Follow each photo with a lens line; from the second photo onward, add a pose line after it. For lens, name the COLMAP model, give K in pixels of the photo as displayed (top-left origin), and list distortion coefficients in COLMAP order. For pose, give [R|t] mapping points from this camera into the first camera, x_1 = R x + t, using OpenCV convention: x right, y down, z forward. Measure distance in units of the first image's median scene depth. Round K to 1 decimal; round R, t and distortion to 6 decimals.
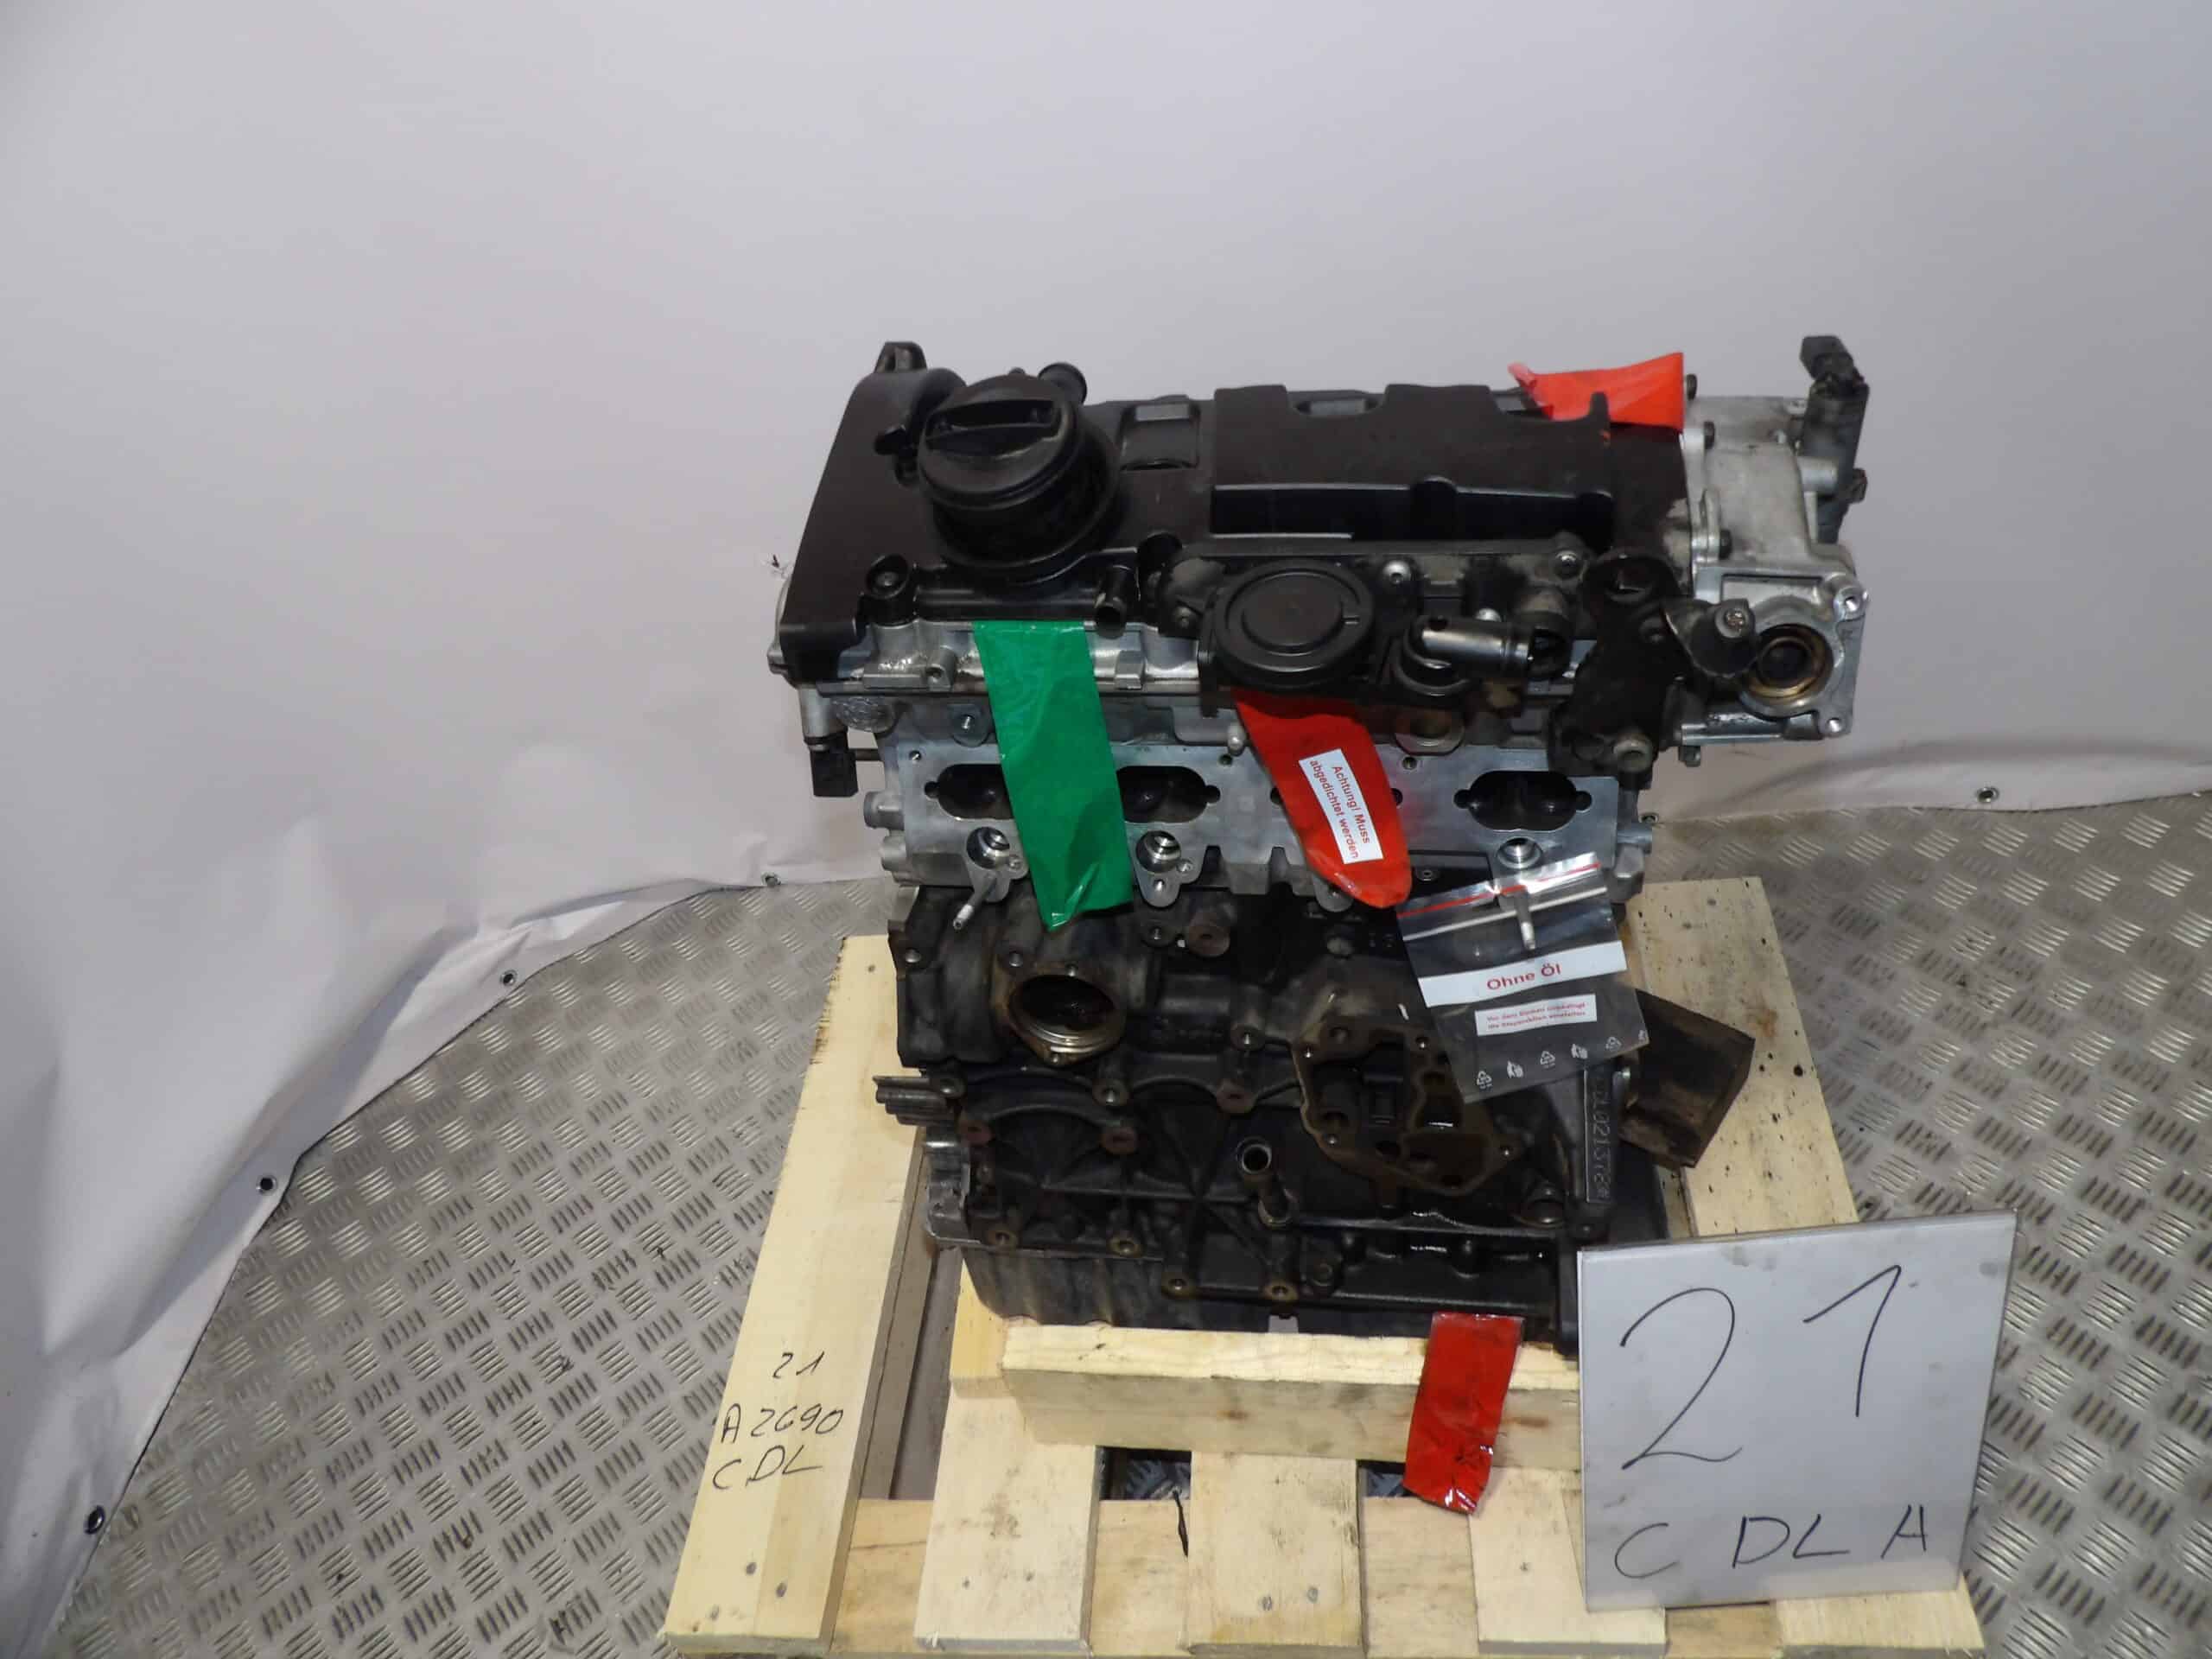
lens RADIAL K [[1699.7, 0, 1103.4], [0, 1699.7, 827.1], [0, 0, 1]] dist [-0.001911, 0.039249]
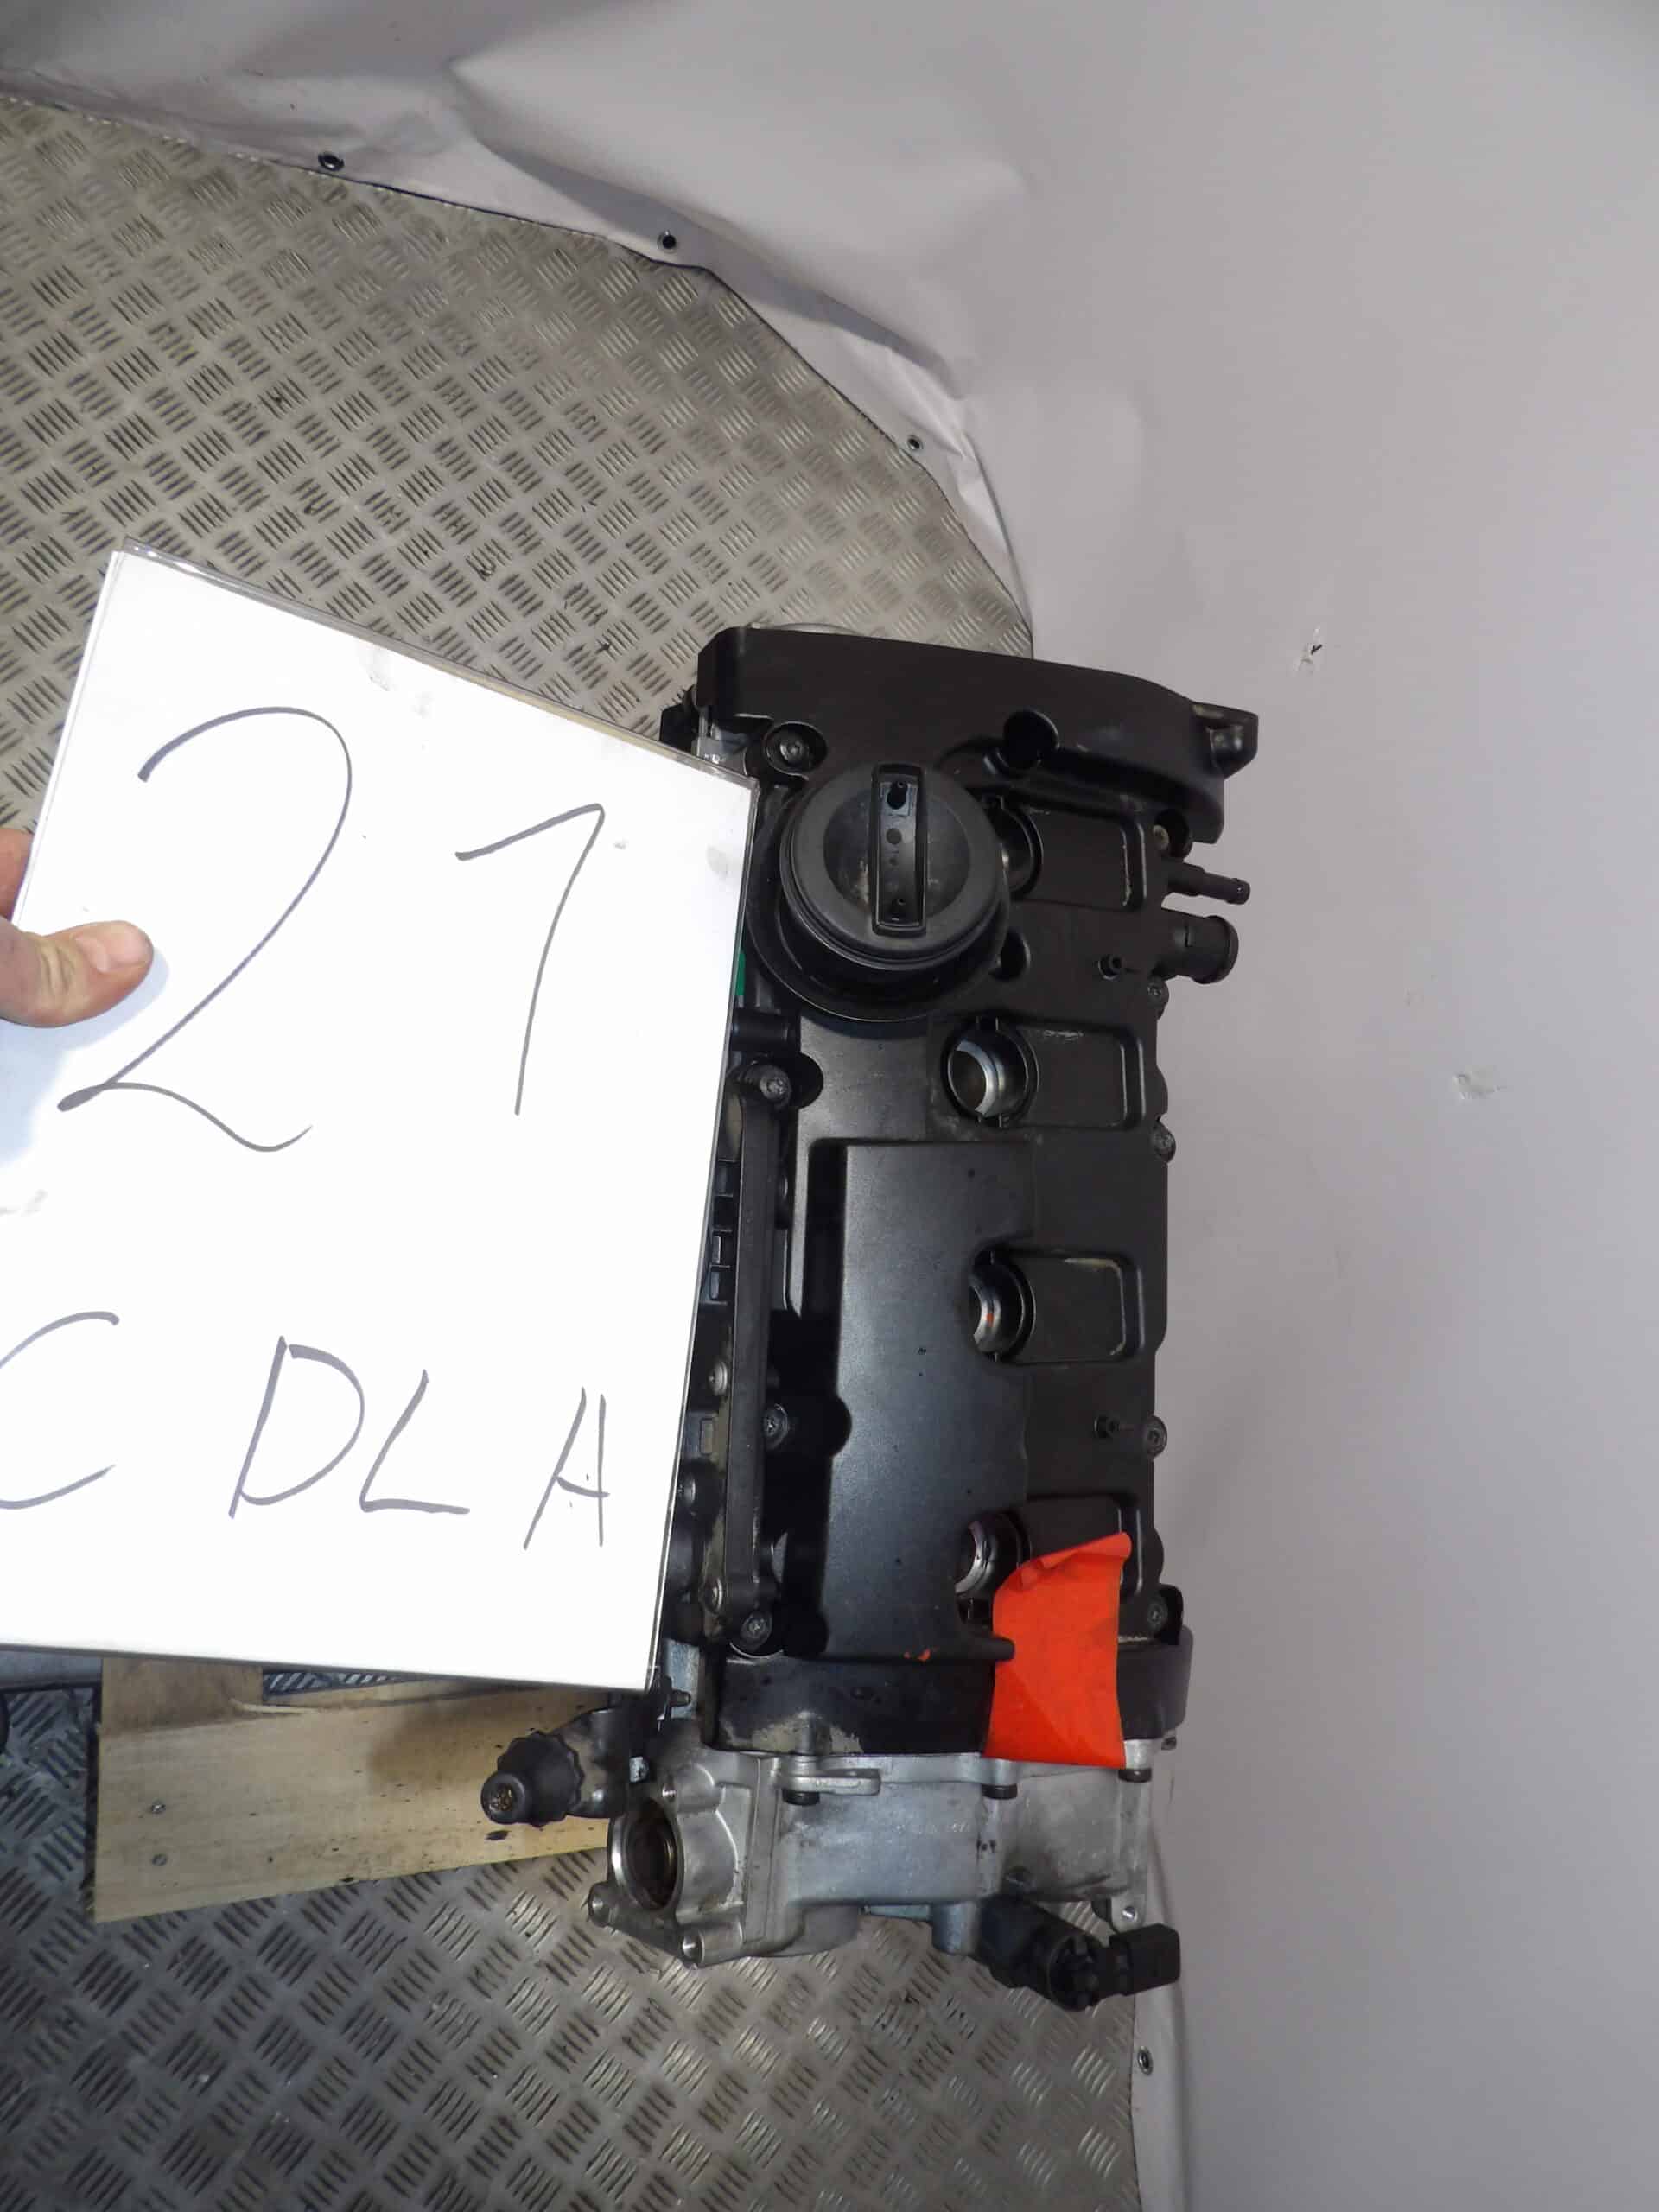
lens RADIAL K [[1676.2, 0, 829.5], [0, 1676.2, 1106.0], [0, 0, 1]] dist [-0.004738, 0.027237]
pose [[0.056307, 0.998325, -0.013271, 0.040511], [-0.912771, 0.056858, 0.404495, -0.353847], [0.404572, -0.010663, 0.914444, 0.209033]]
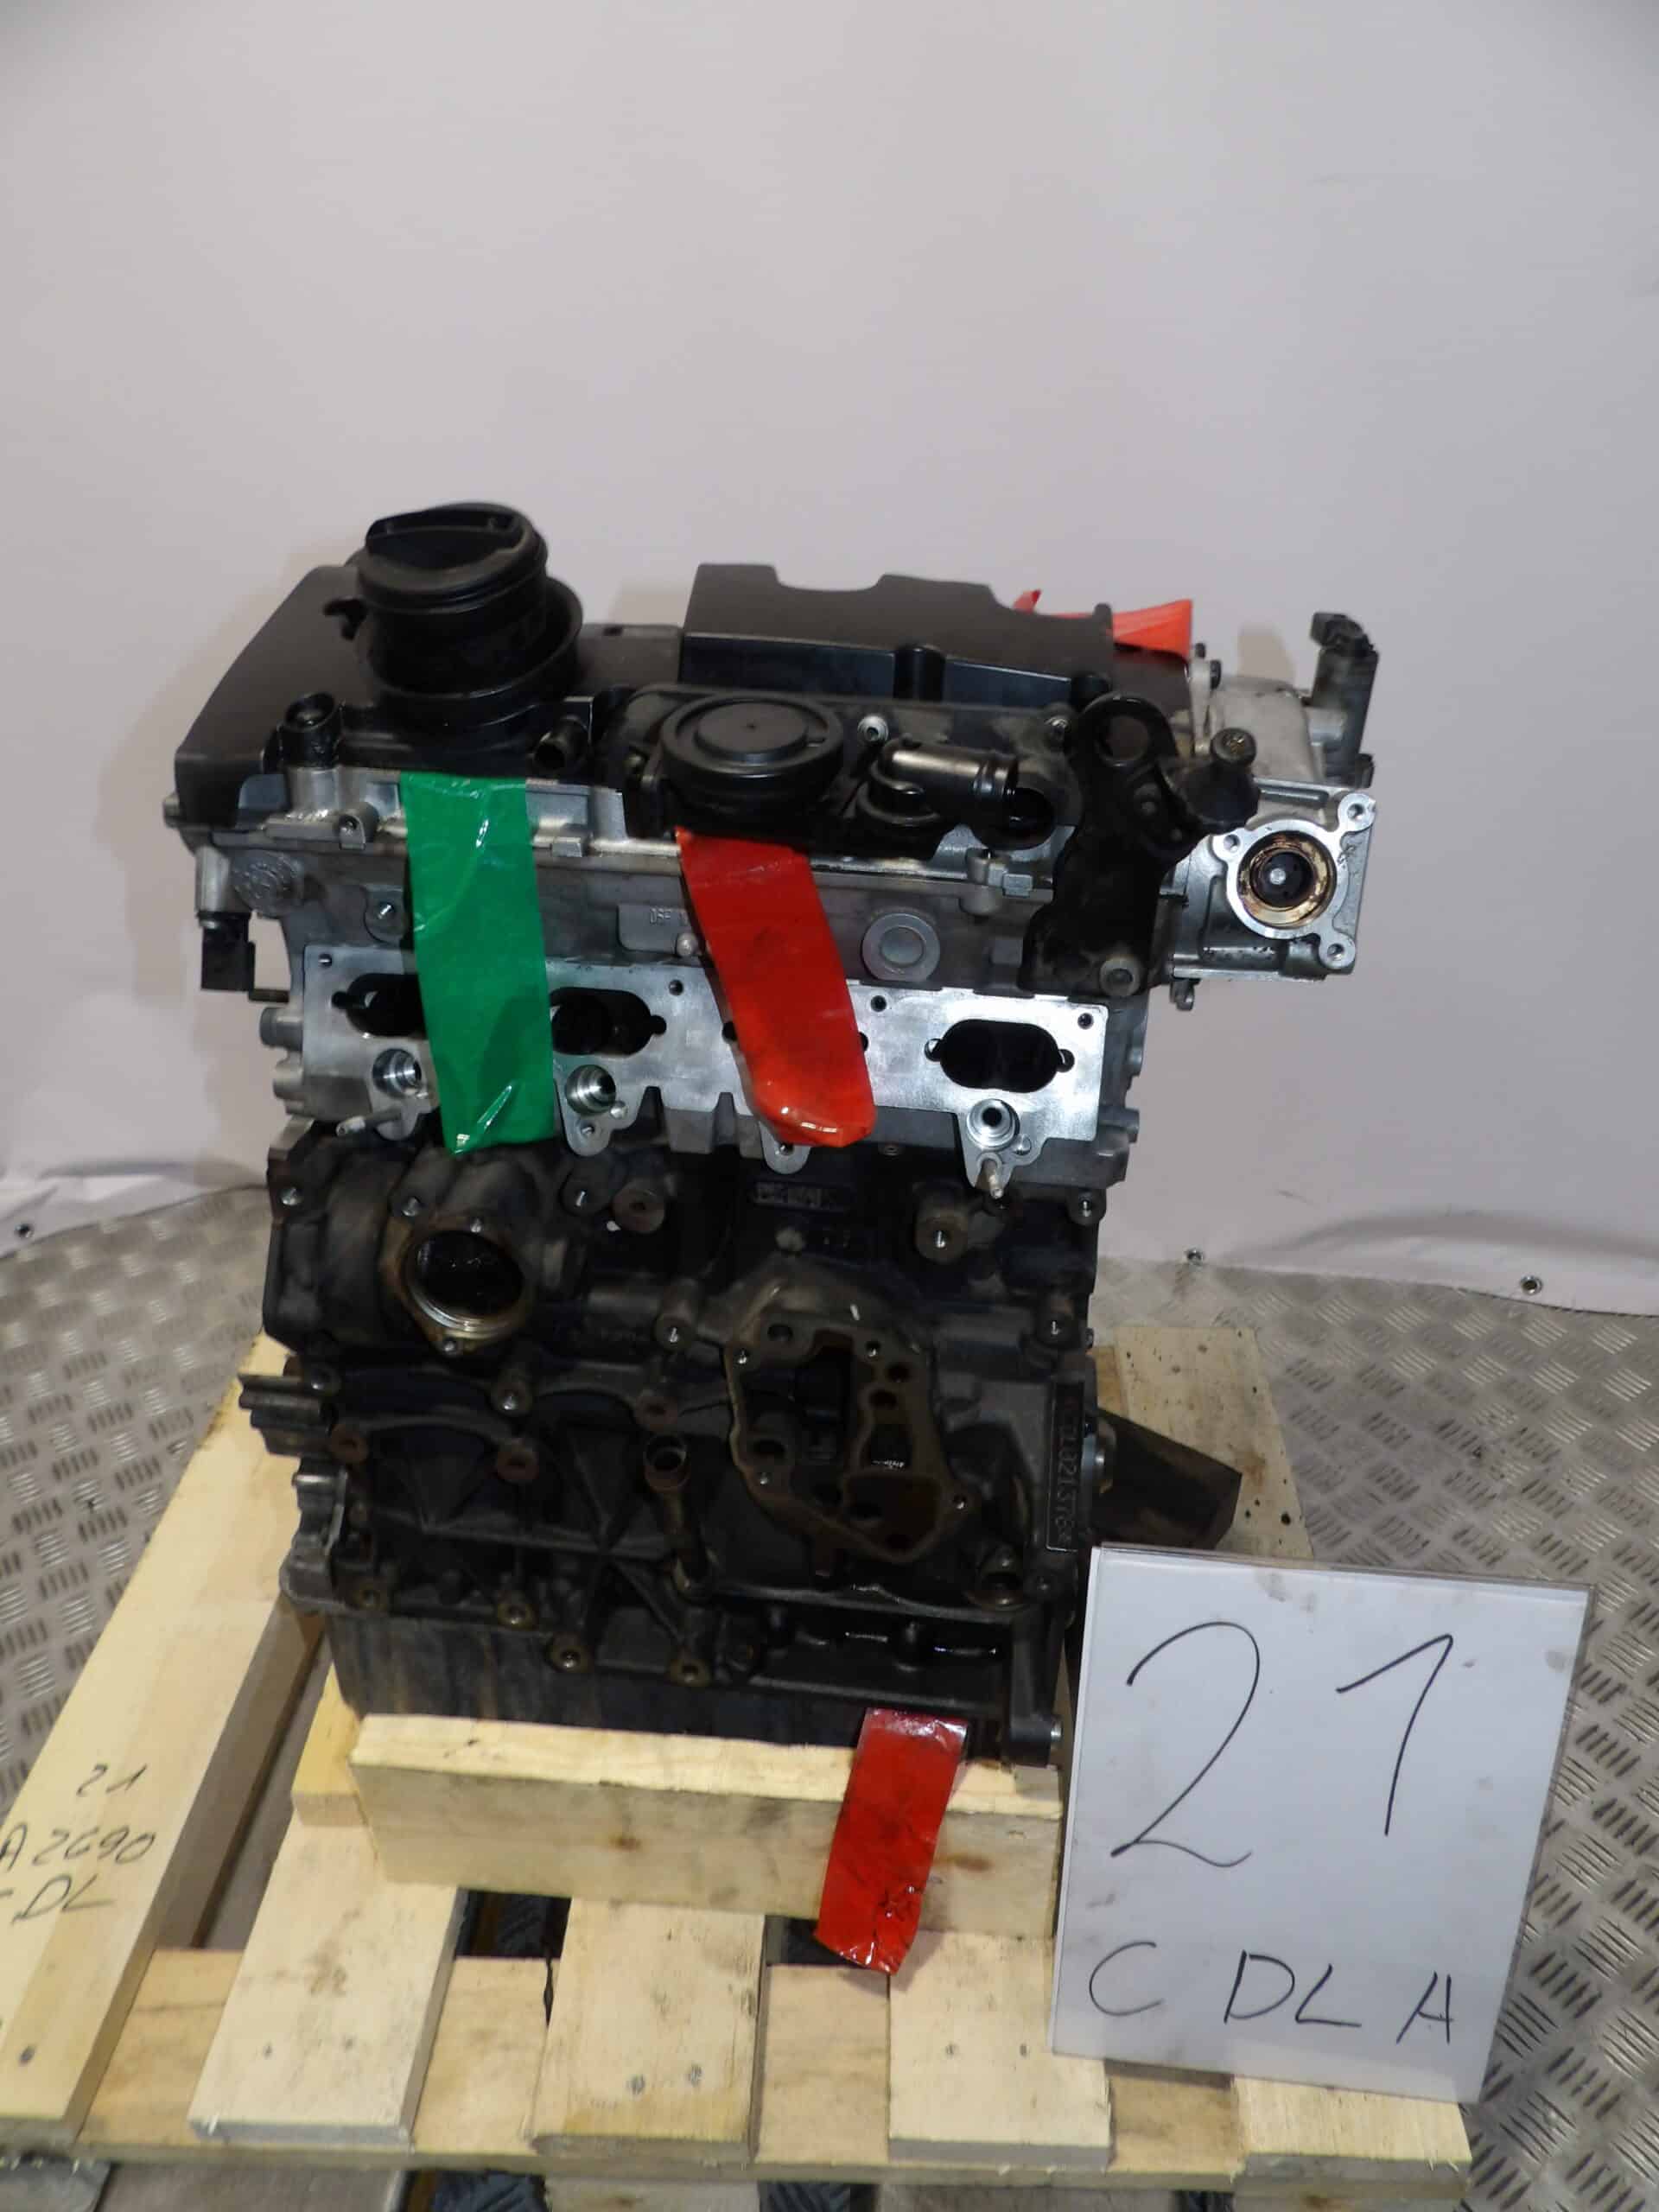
lens RADIAL K [[1699.7, 0, 810.7], [0, 1699.7, 1108.6], [0, 0, 1]] dist [-0.001911, 0.039249]
pose [[0.989598, 0.106071, 0.097185, 0.049894], [-0.086053, 0.977816, -0.190975, 0.150536], [-0.115286, 0.180626, 0.976772, 0.110056]]
